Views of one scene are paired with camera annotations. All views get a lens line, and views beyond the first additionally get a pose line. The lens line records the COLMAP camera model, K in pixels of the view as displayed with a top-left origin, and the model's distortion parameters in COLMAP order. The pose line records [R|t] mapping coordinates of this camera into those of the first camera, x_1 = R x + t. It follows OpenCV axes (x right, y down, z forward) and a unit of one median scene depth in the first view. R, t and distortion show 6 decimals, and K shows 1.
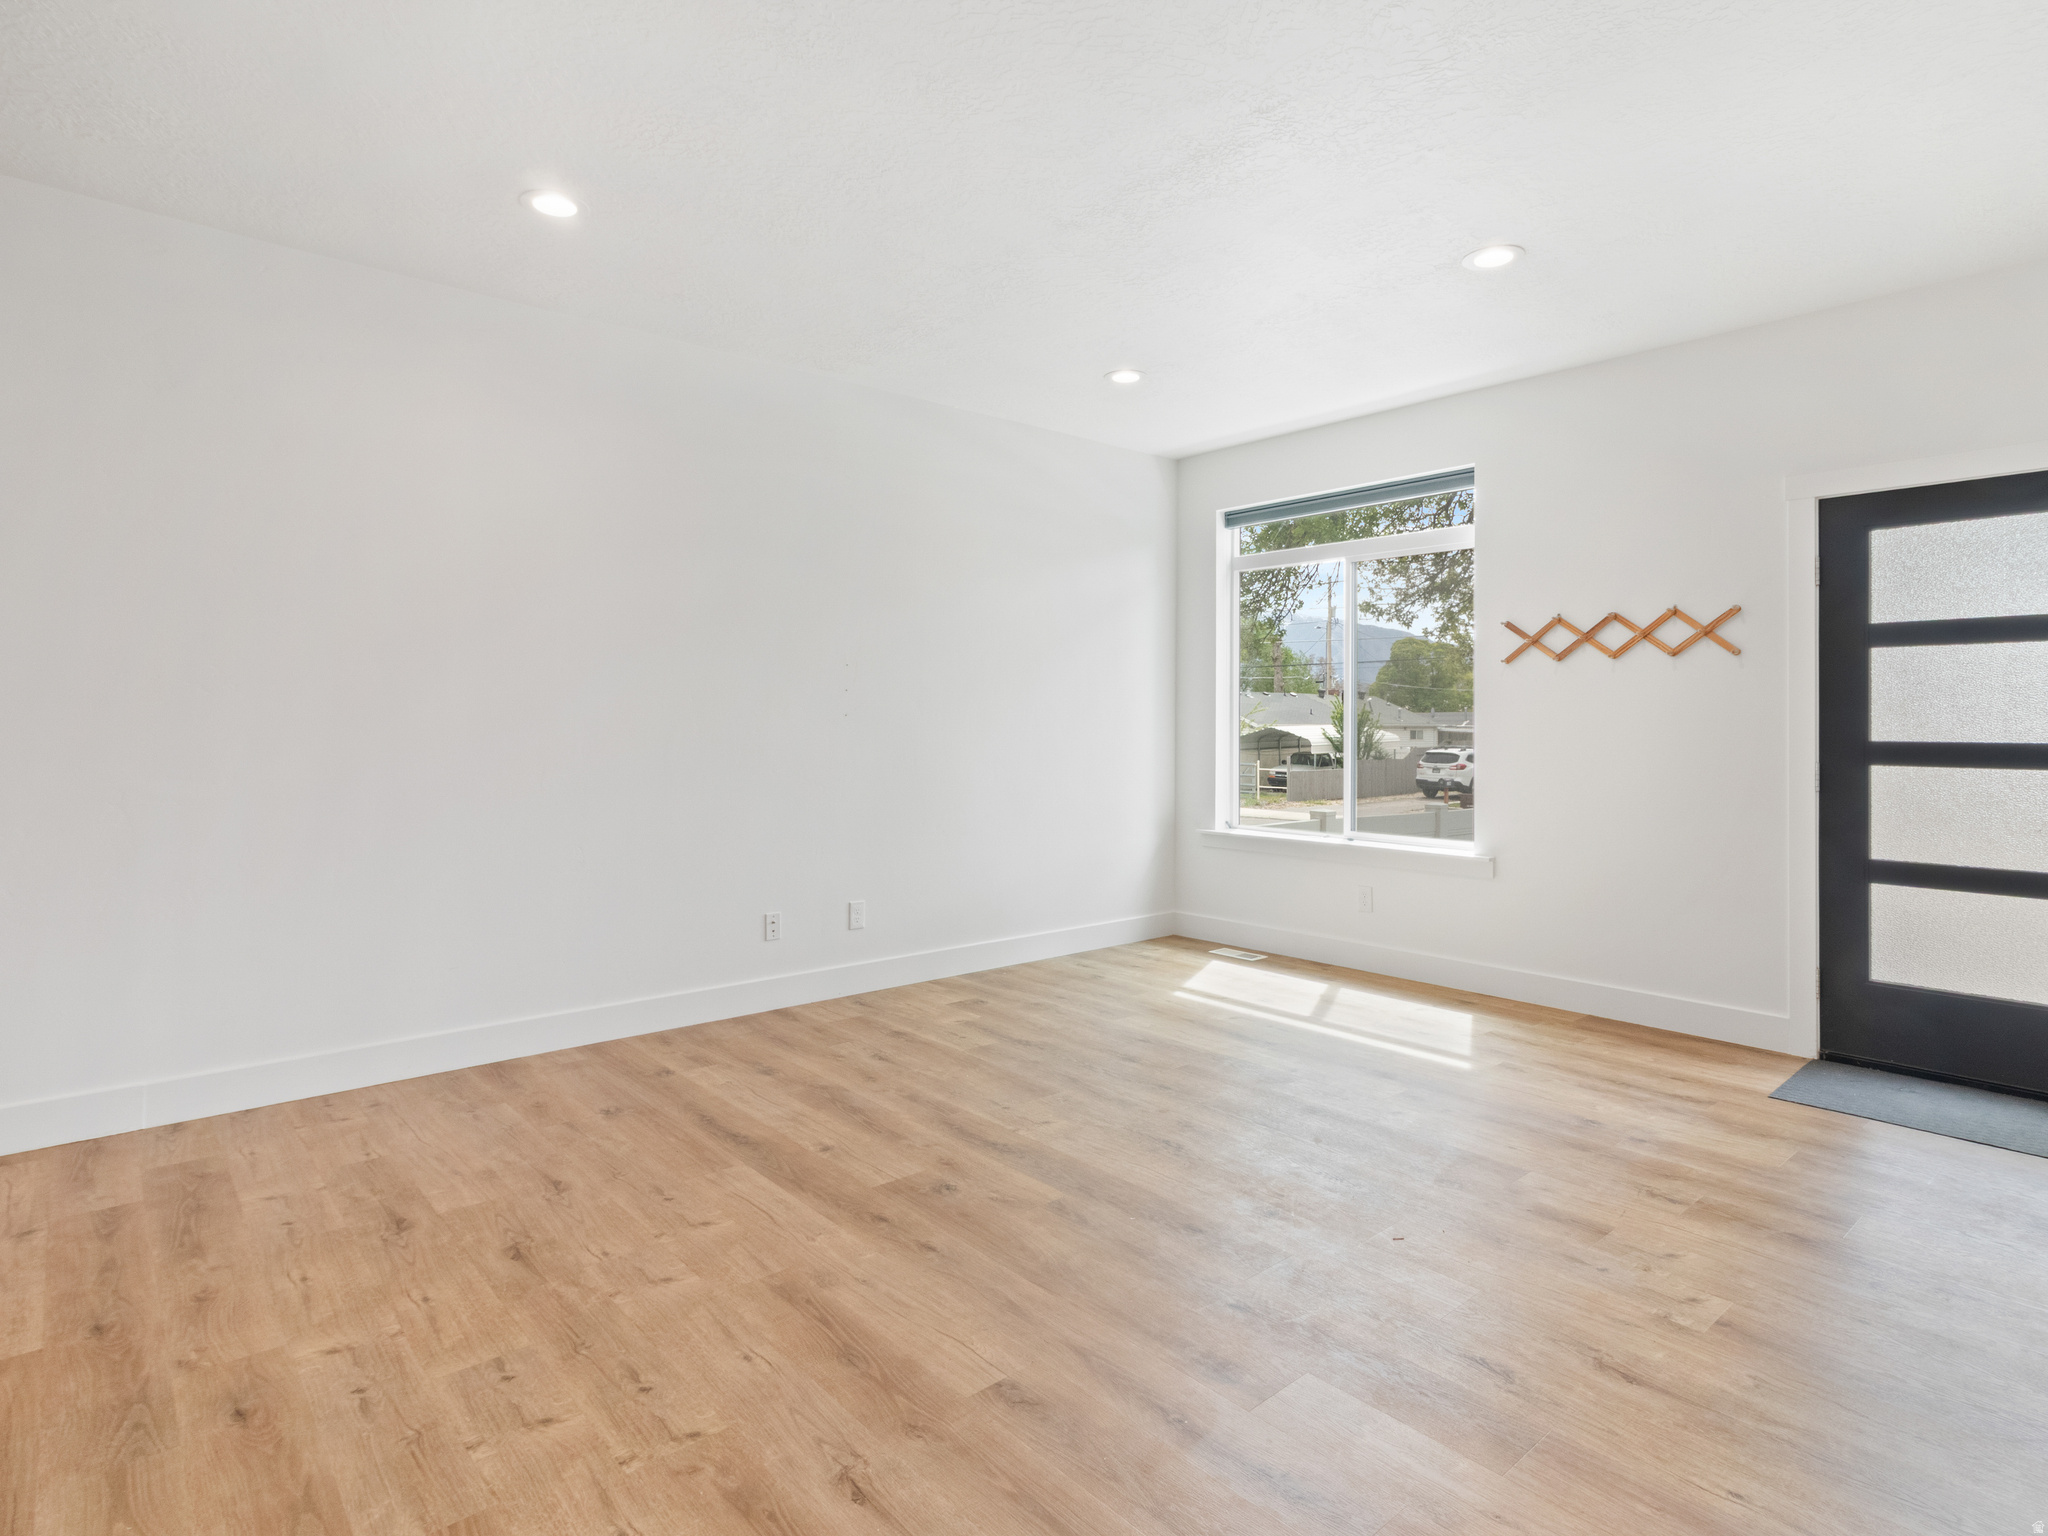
lens RADIAL K [[1101.2, 0, 1003.1], [0, 1101.2, 708.4], [0, 0, 1]] dist [0.004890, 0.000849]
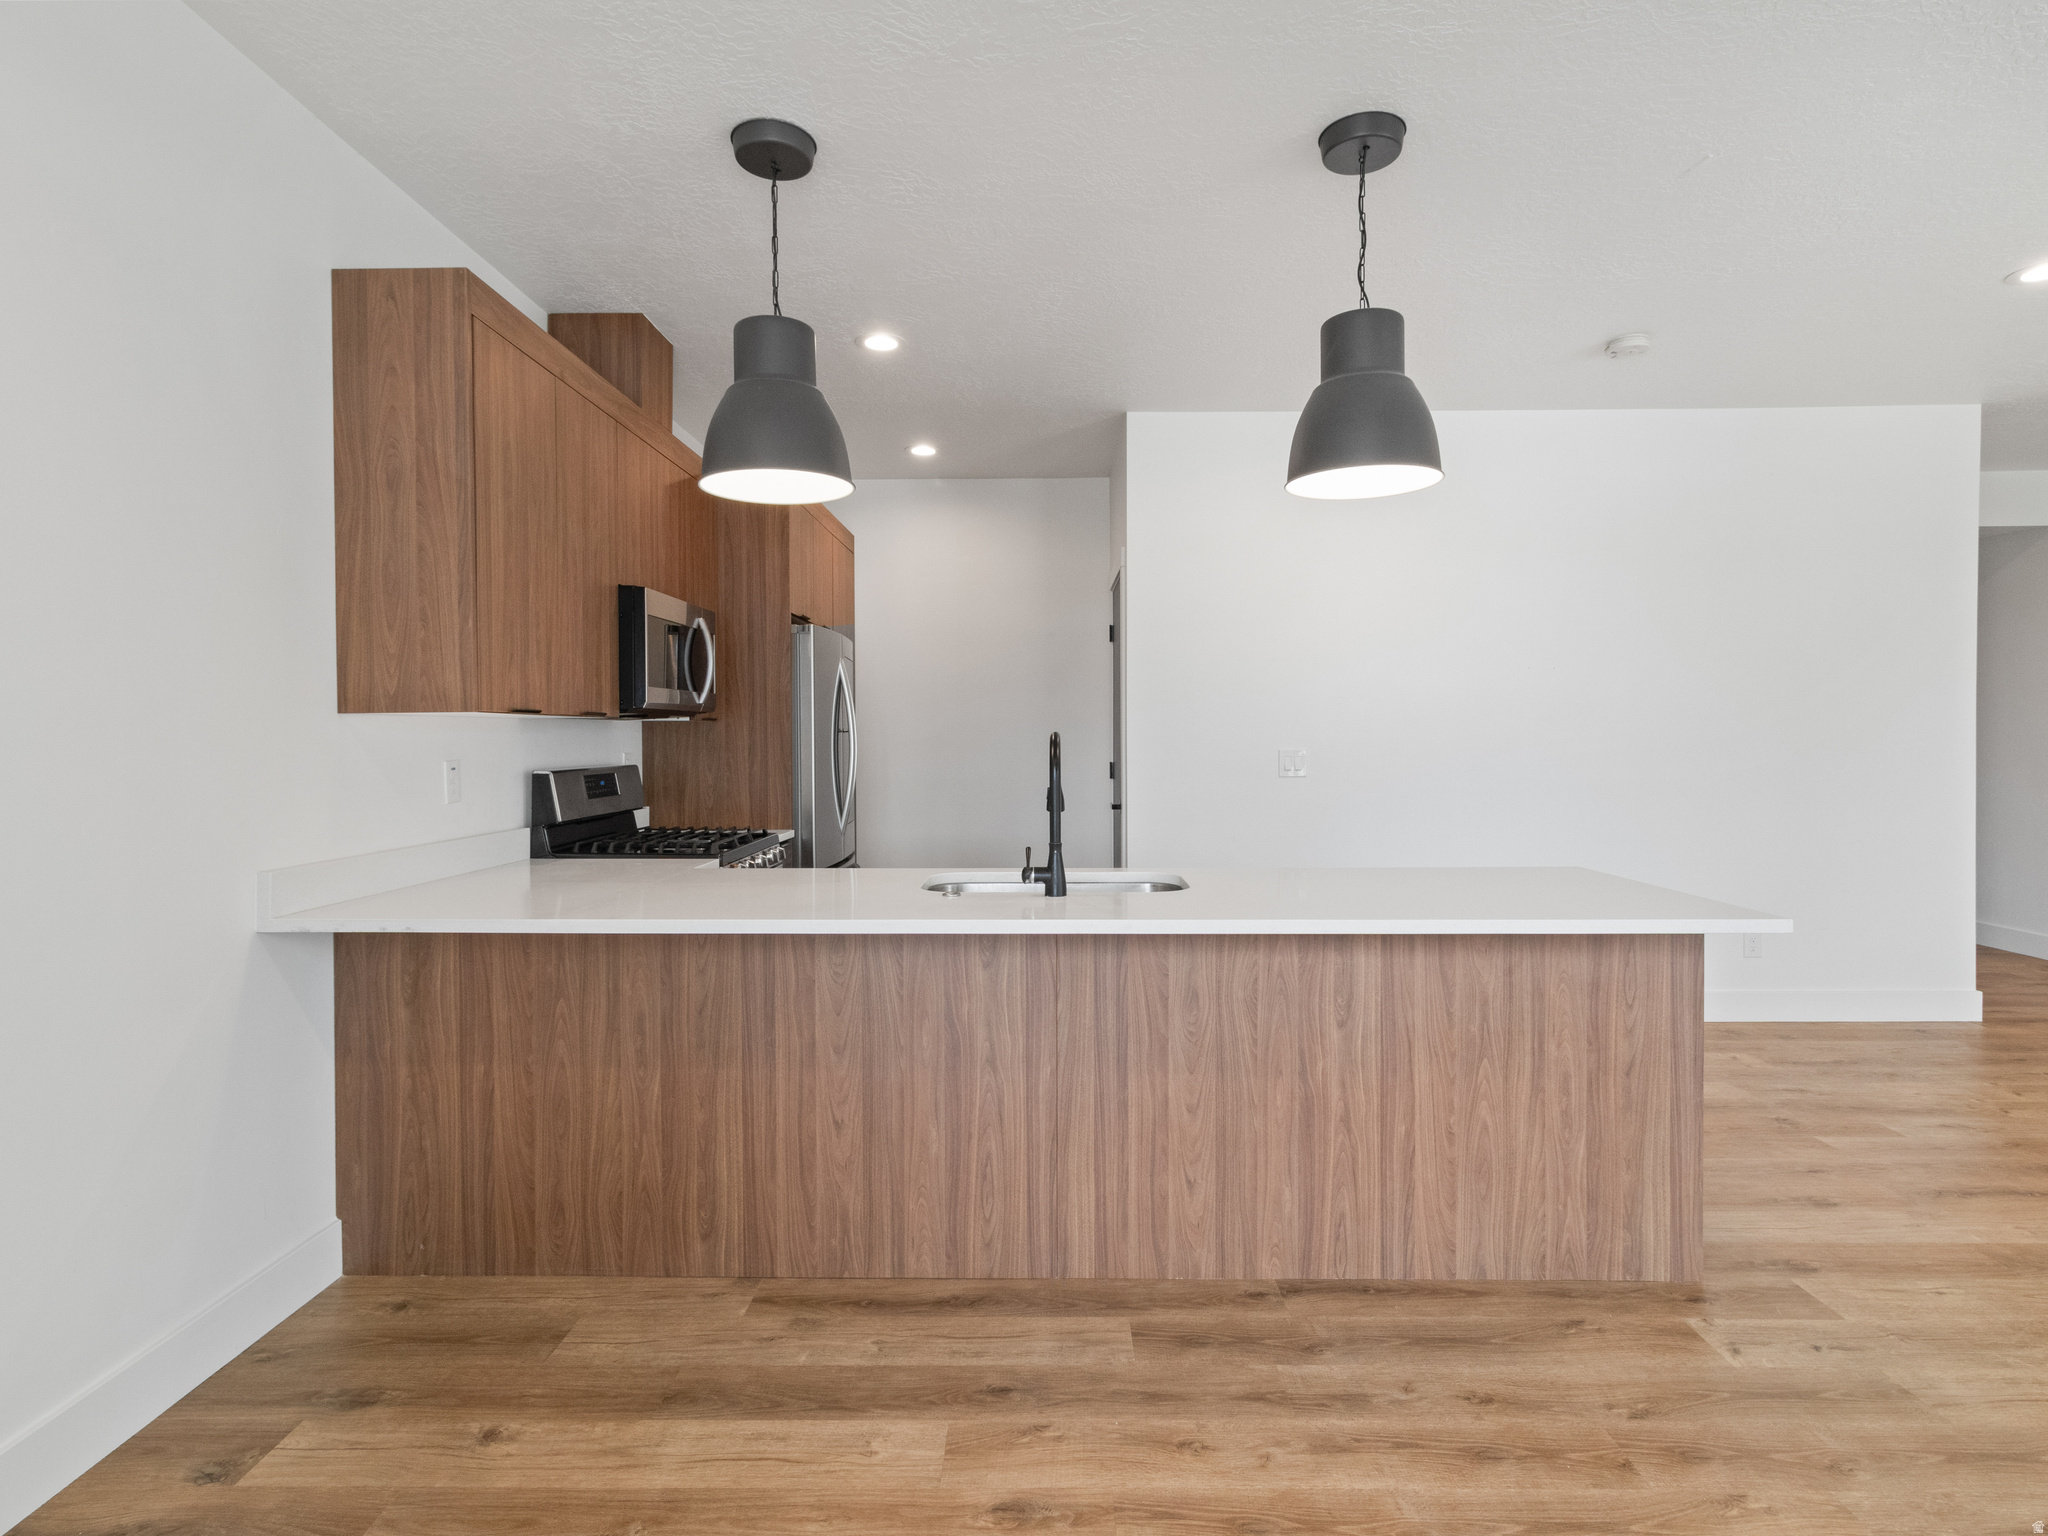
lens RADIAL K [[1072.5, 0, 1028.9], [0, 1072.5, 750.0], [0, 0, 1]] dist [-0.000434, 0.002630]
pose [[-0.661964, 0.006841, -0.749505, 1.207089], [0.009228, 0.999957, 0.000976, -0.004099], [0.749479, -0.006270, -0.661998, 0.503367]]
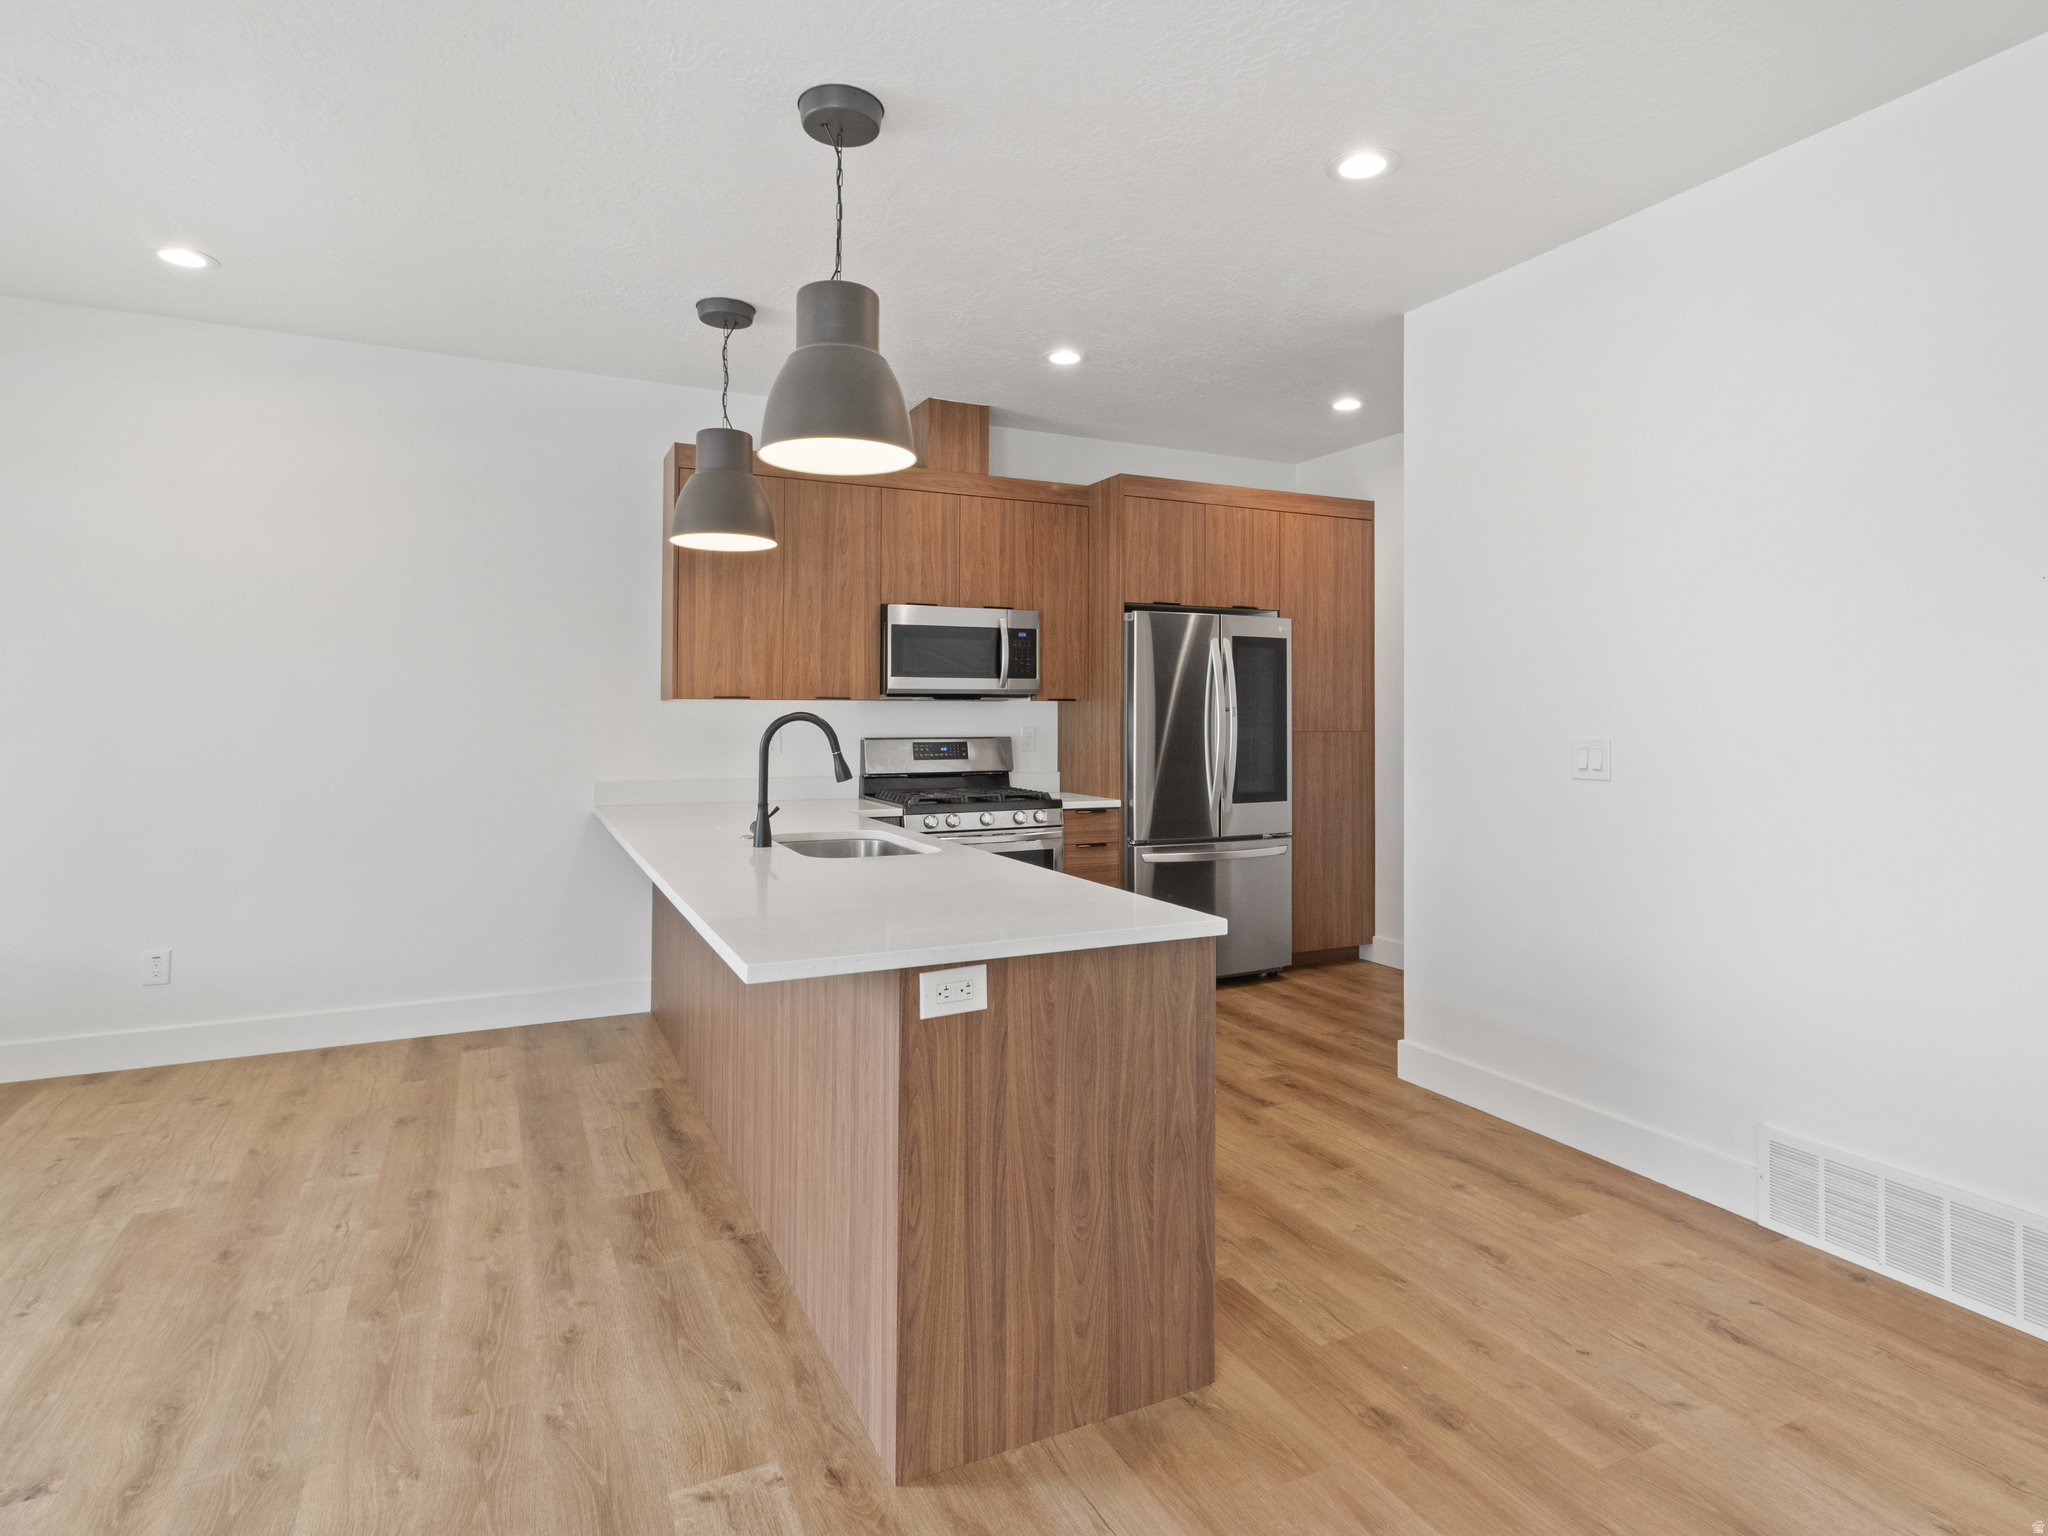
lens RADIAL K [[1091.0, 0, 1025.5], [0, 1091.0, 699.3], [0, 0, 1]] dist [0.003028, -0.000119]
pose [[-0.967900, -0.004187, 0.251303, 0.219244], [-0.010412, 0.999671, -0.023445, -0.006796], [-0.251122, -0.025309, -0.967625, 0.848569]]
